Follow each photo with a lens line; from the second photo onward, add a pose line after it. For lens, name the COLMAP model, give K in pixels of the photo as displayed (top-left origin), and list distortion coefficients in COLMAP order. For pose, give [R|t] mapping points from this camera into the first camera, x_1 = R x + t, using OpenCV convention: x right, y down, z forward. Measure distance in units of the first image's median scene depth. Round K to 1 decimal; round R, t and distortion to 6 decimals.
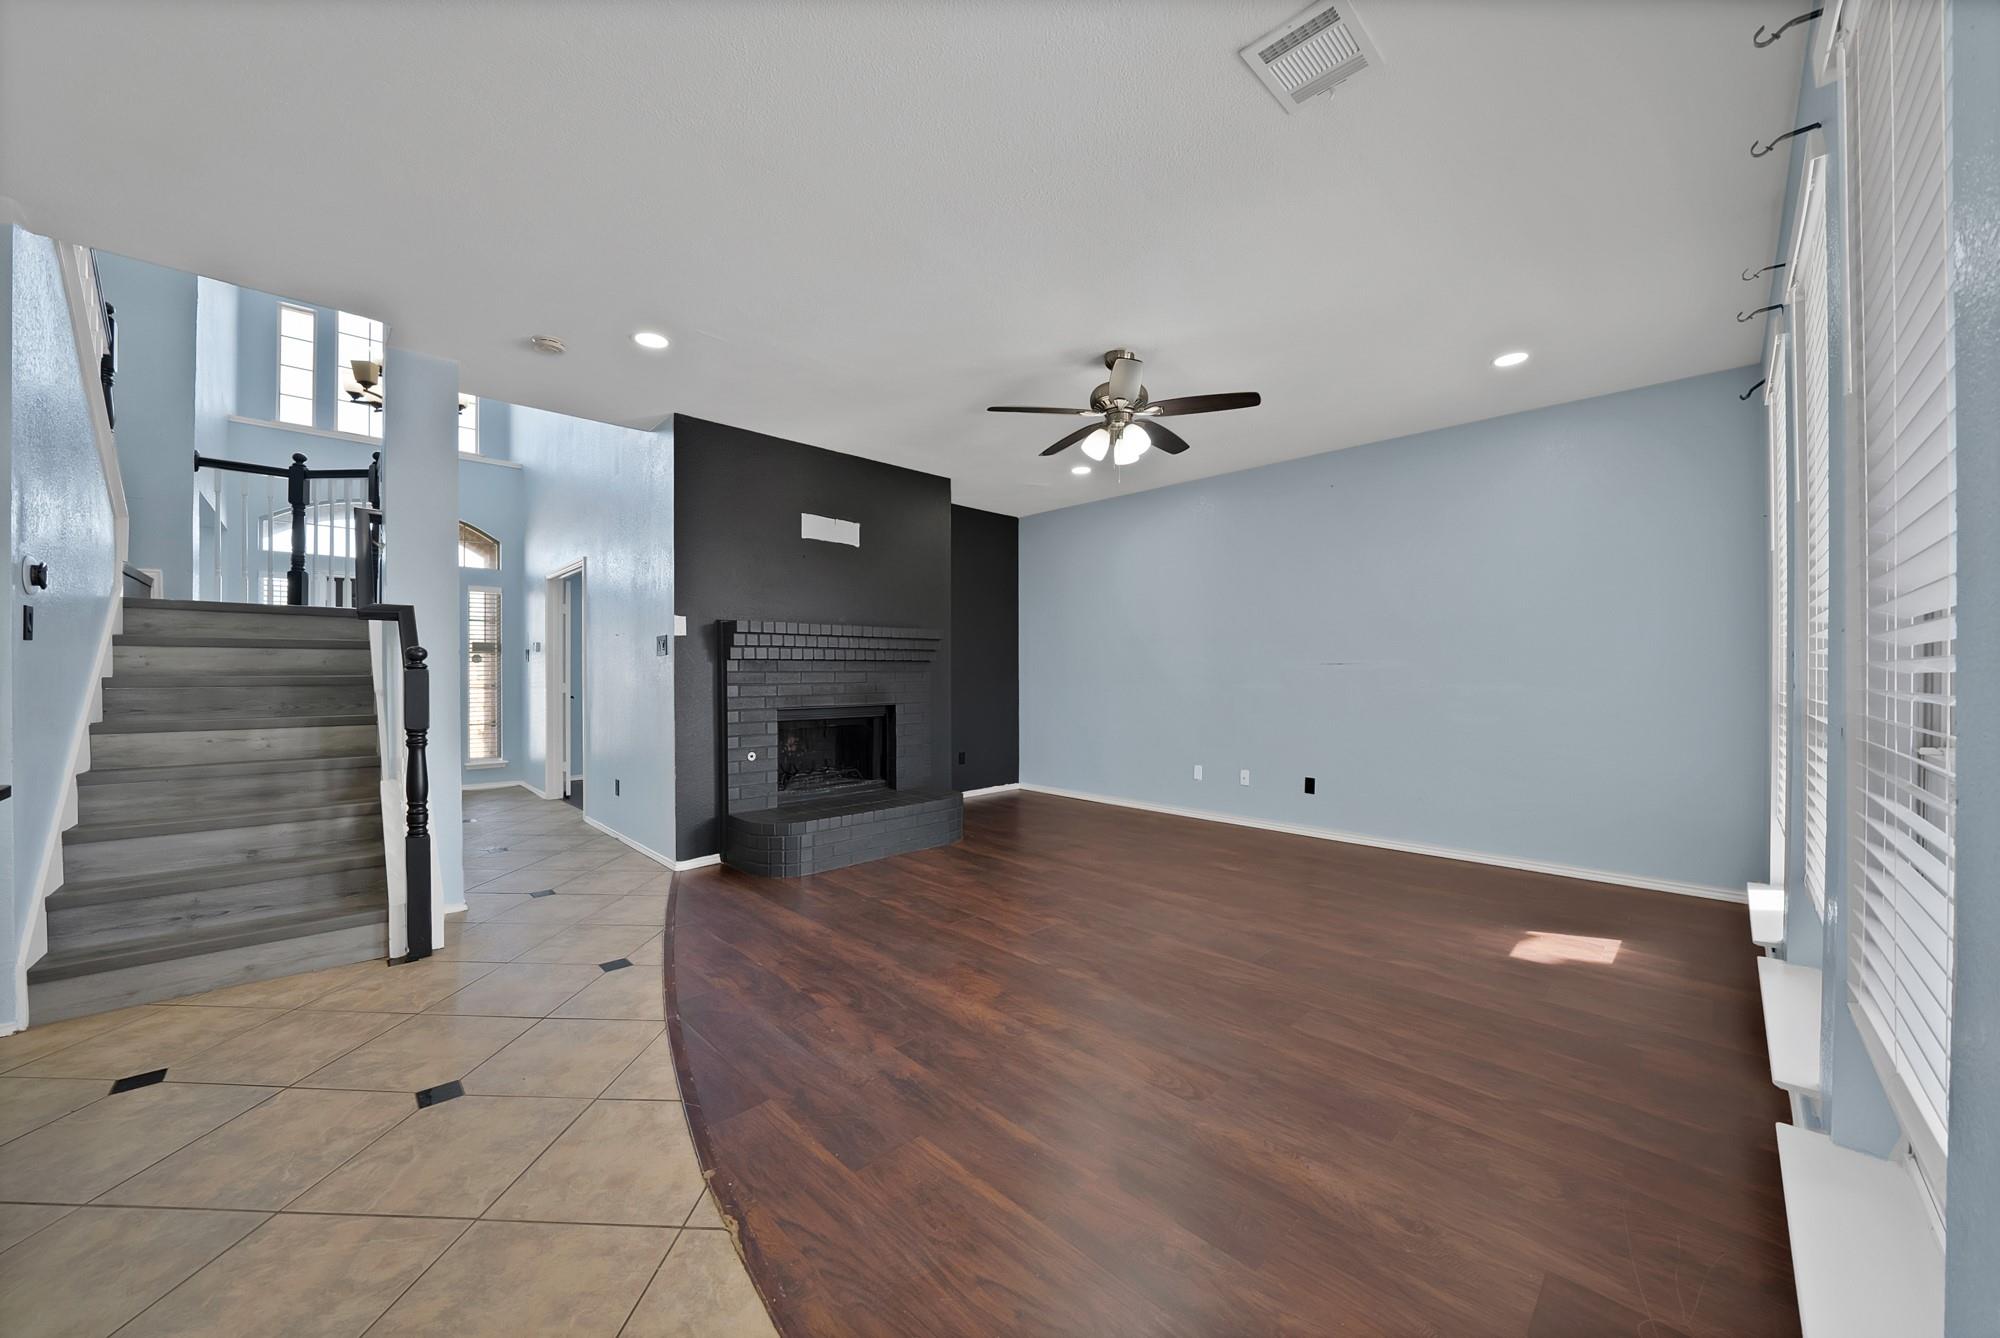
lens RADIAL K [[709.8, 0, 1058.4], [0, 709.8, 676.6], [0, 0, 1]] dist [-0.036417, 0.003069]
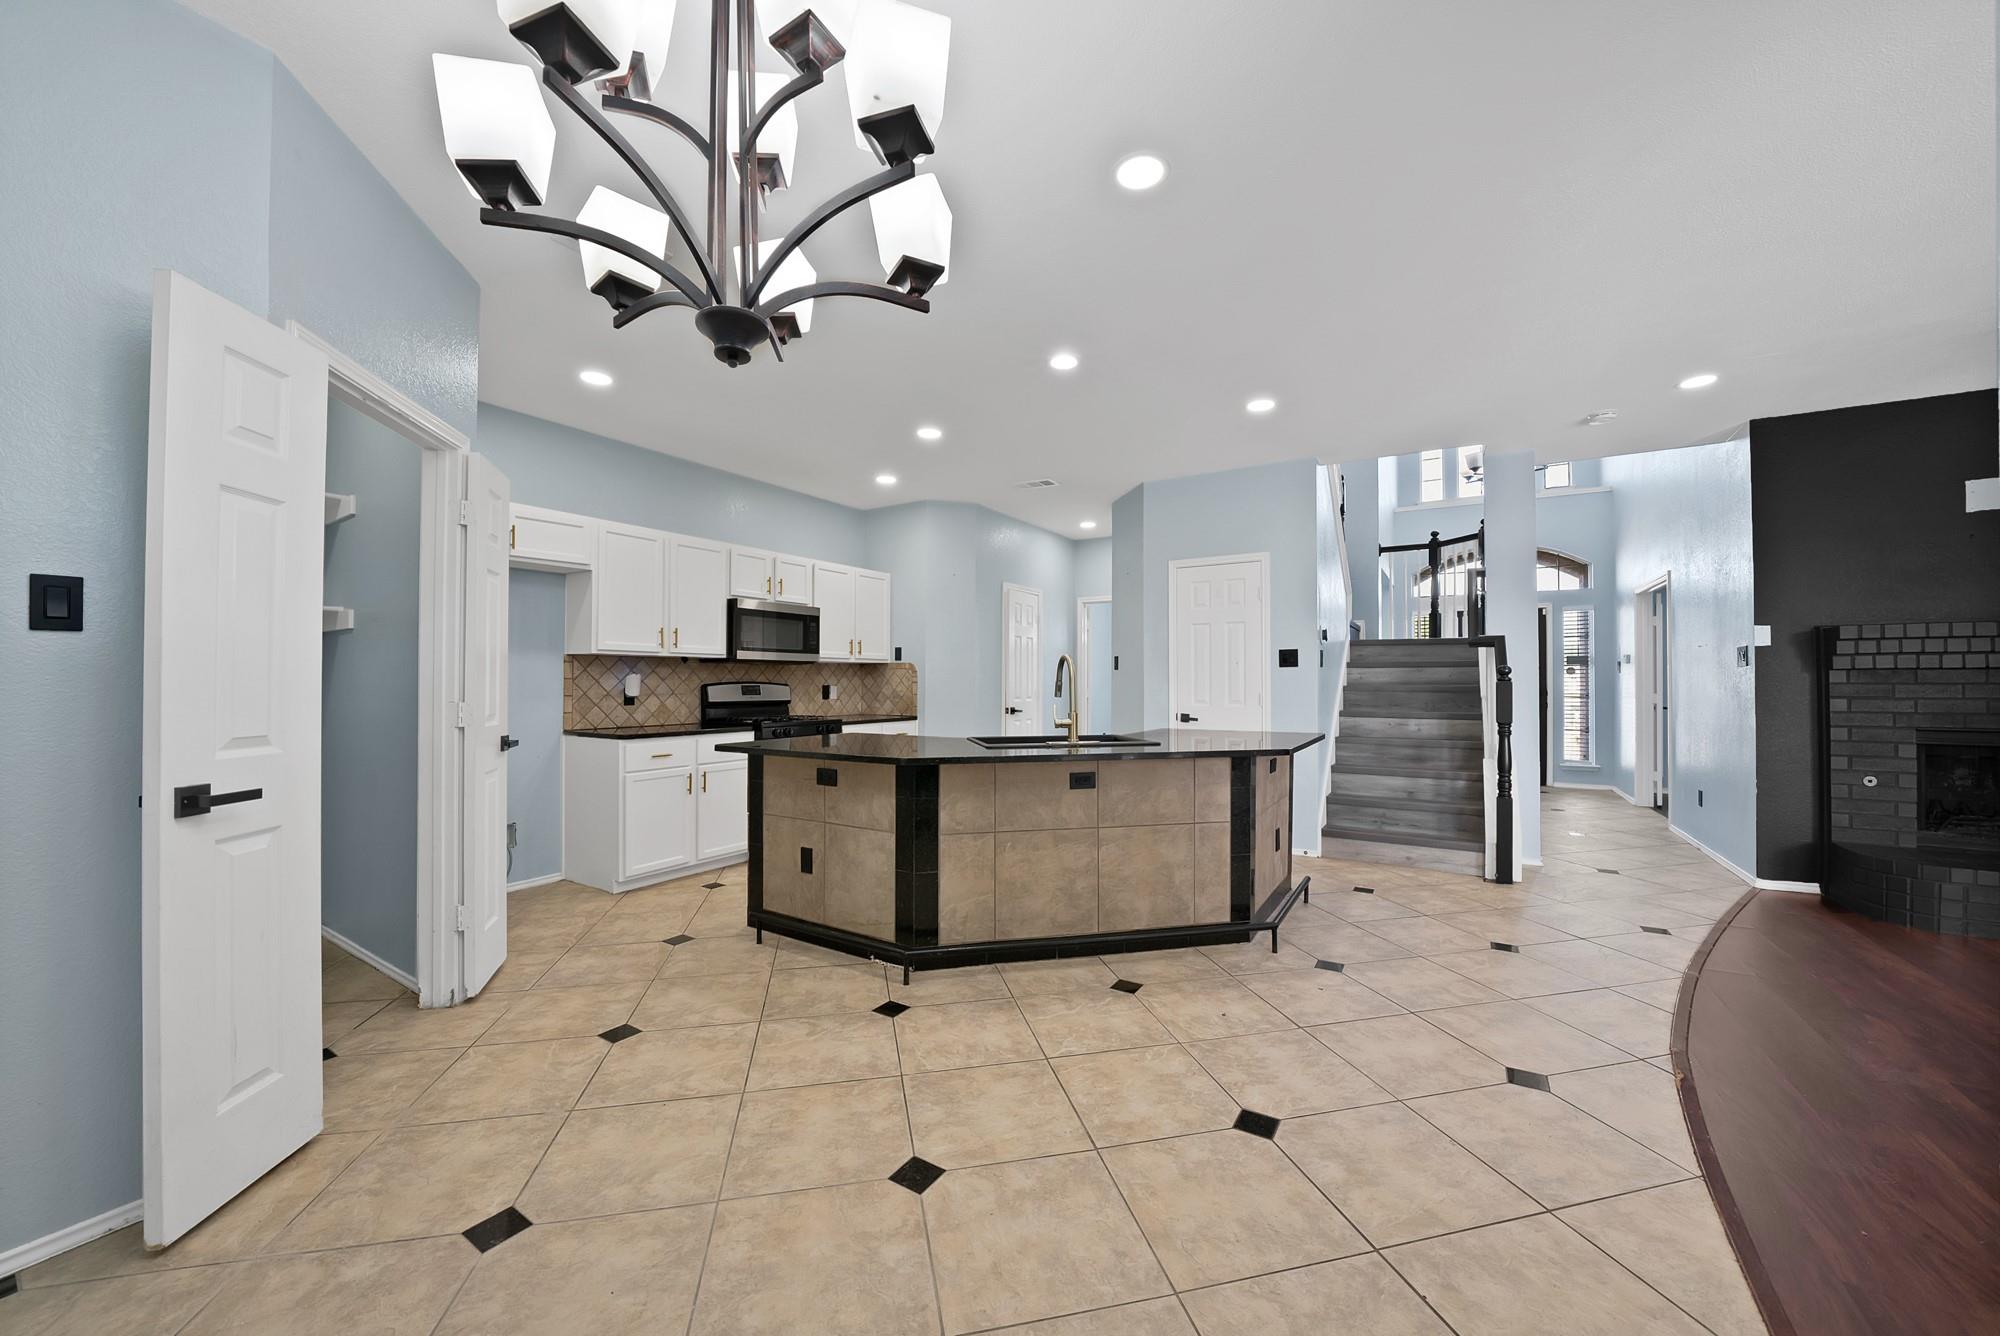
lens RADIAL K [[712.2, 0, 997.5], [0, 712.2, 675.5], [0, 0, 1]] dist [-0.000153, -0.000009]
pose [[0.177470, -0.009254, -0.984083, 0.259867], [-0.006451, 0.999923, -0.010567, -0.000323], [0.984105, 0.008224, 0.177396, -0.230499]]
